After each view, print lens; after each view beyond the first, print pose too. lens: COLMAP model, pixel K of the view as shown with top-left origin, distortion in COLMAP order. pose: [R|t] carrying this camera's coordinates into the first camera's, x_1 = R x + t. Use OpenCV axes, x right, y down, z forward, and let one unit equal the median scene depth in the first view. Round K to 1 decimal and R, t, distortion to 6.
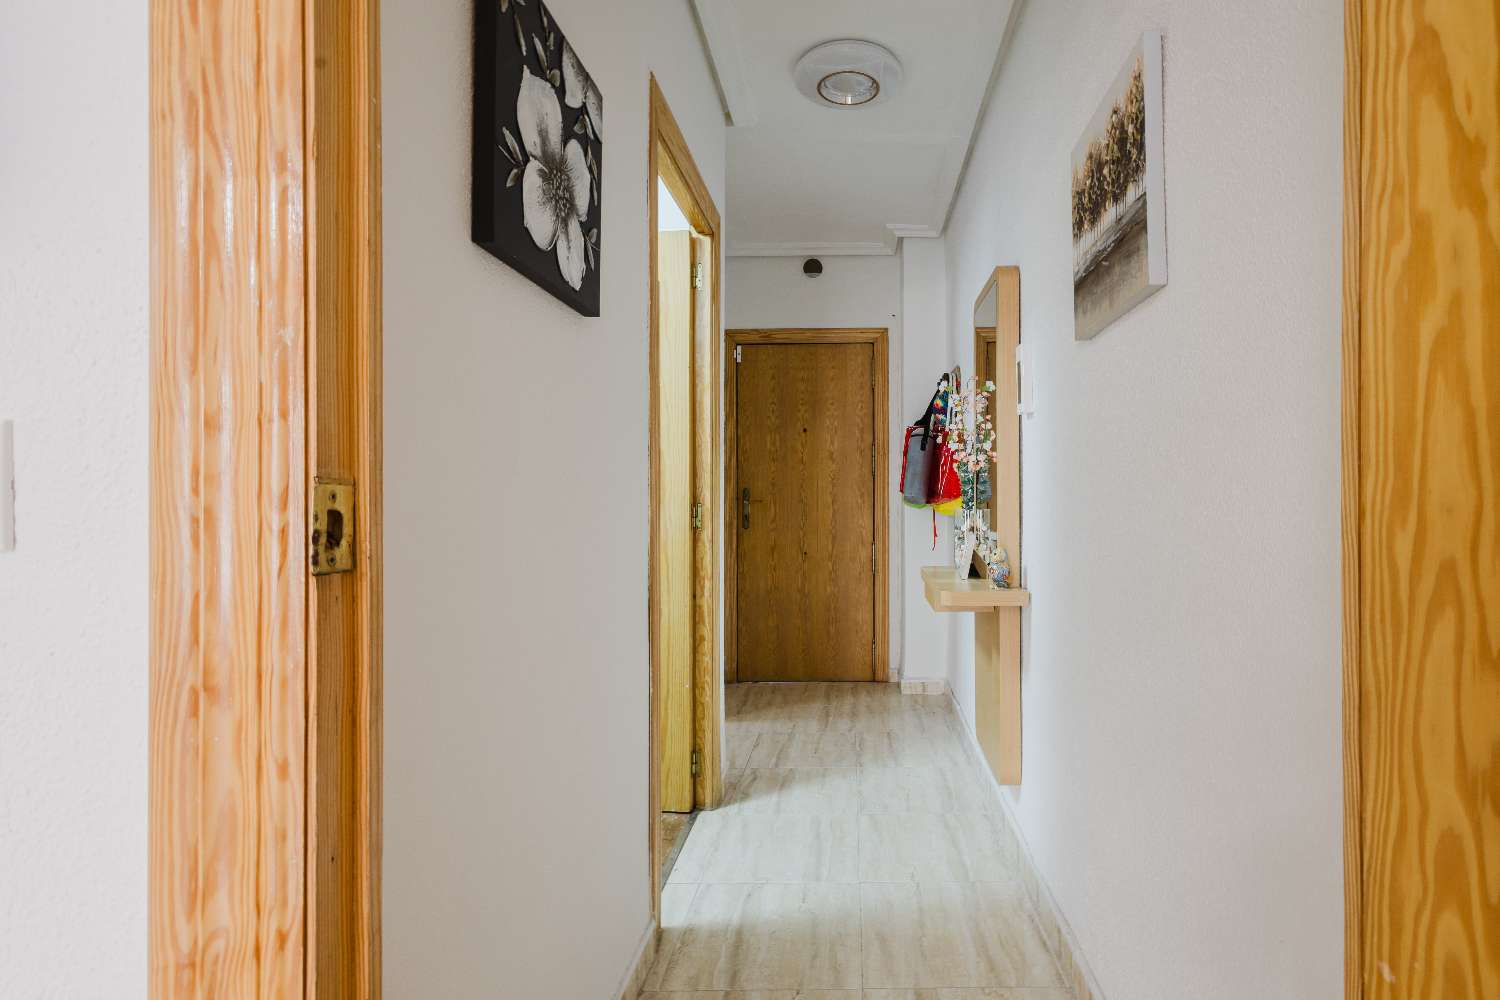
lens RADIAL K [[730.9, 0, 758.6], [0, 730.9, 497.4], [0, 0, 1]] dist [0.010563, 0.000170]
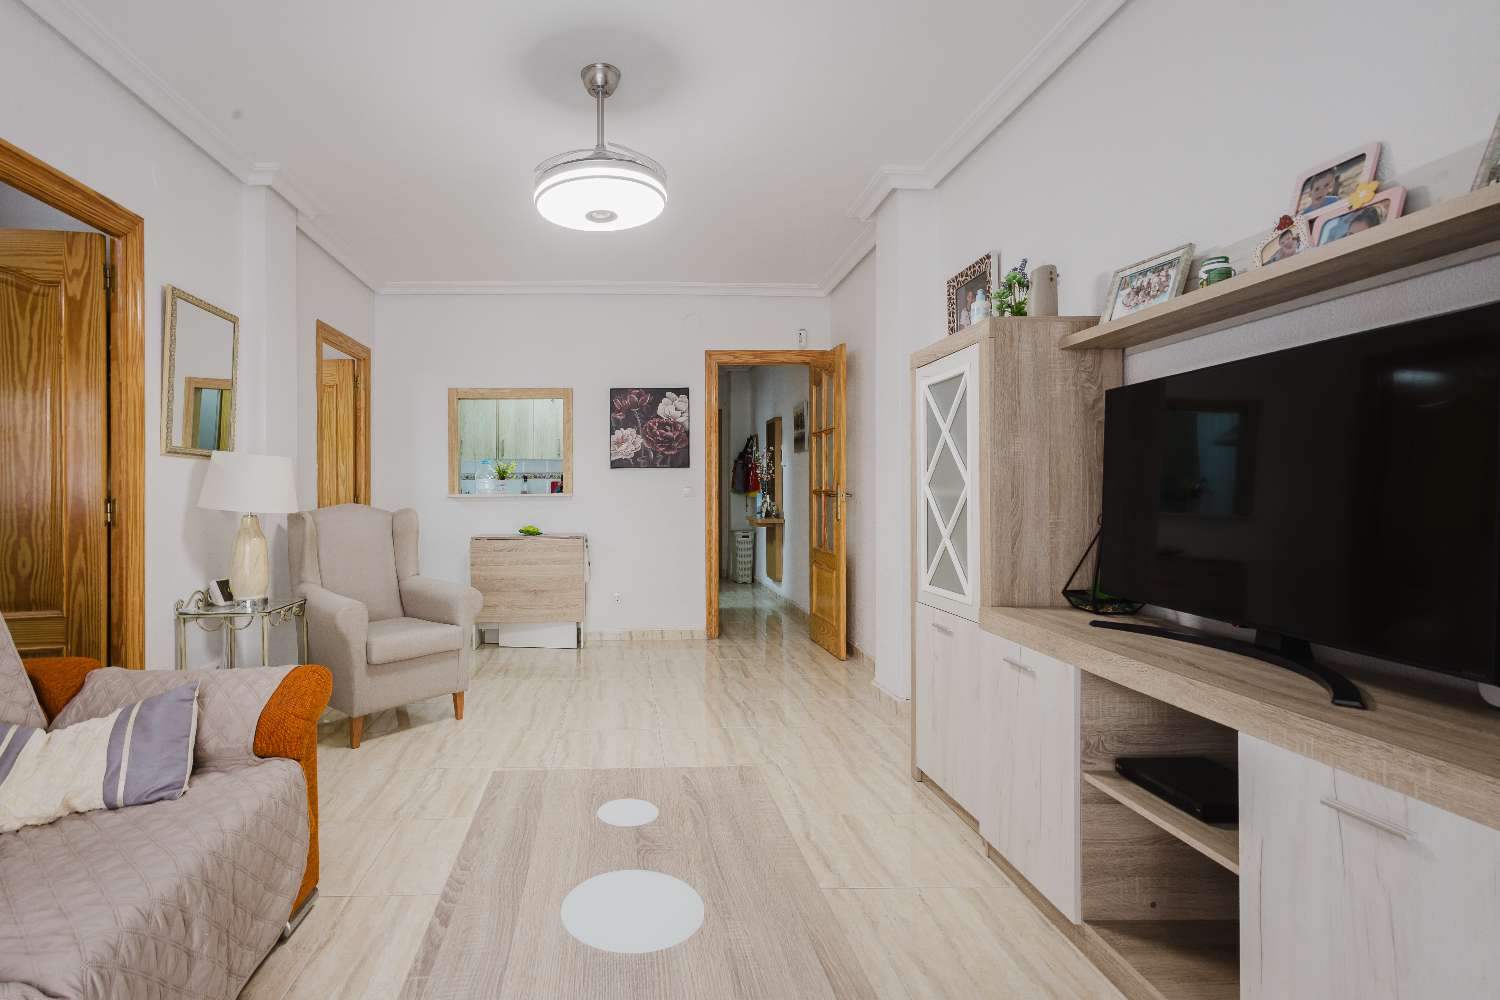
lens RADIAL K [[727.3, 0, 626.6], [0, 727.3, 488.3], [0, 0, 1]] dist [0.007575, 0.000572]
pose [[0.991339, -0.004991, 0.131235, -0.616618], [0.004524, 0.999982, 0.003855, -0.020121], [-0.131252, -0.003228, 0.991344, -1.739318]]
